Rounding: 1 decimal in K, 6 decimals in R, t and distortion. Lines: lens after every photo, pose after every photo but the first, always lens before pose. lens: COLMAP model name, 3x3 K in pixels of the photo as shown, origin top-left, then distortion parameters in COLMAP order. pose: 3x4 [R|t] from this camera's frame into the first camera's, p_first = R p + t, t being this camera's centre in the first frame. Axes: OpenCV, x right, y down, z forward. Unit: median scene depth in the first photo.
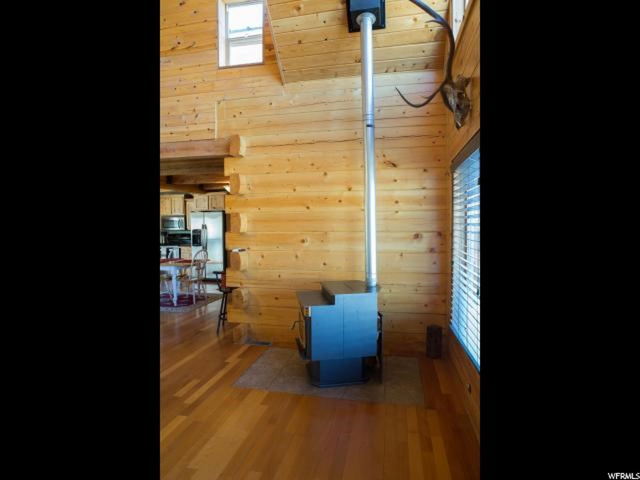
lens RADIAL K [[335.0, 0, 319.9], [0, 335.0, 243.2], [0, 0, 1]] dist [-0.081758, 0.026495]
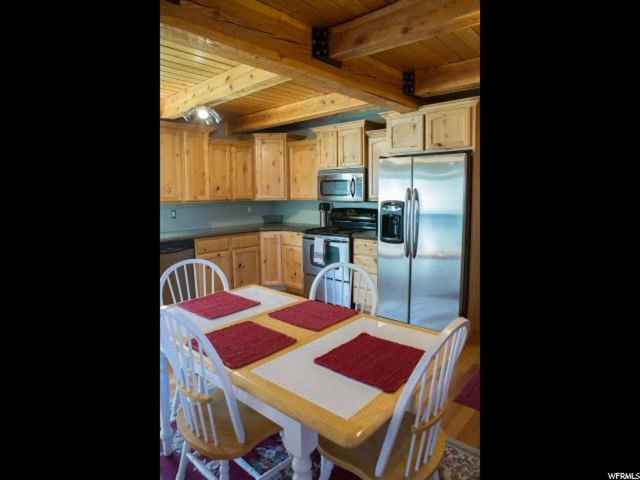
lens RADIAL K [[348.4, 0, 321.9], [0, 348.4, 233.8], [0, 0, 1]] dist [-0.077006, 0.000353]
pose [[0.877105, 0.060172, -0.476514, -0.236647], [-0.027672, 0.996804, 0.074936, -0.030505], [0.479500, -0.052541, 0.875968, 0.569708]]
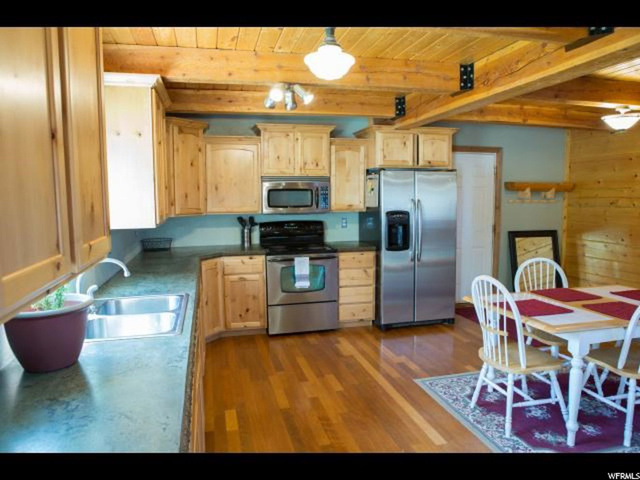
lens RADIAL K [[447.7, 0, 320.0], [0, 447.7, 240.0], [0, 0, 1]] dist [-0.106836, 0.082281]
pose [[0.894849, -0.045411, 0.444054, -0.691466], [0.025661, 0.998400, 0.050389, -0.034480], [-0.445631, -0.033695, 0.894582, 0.510913]]
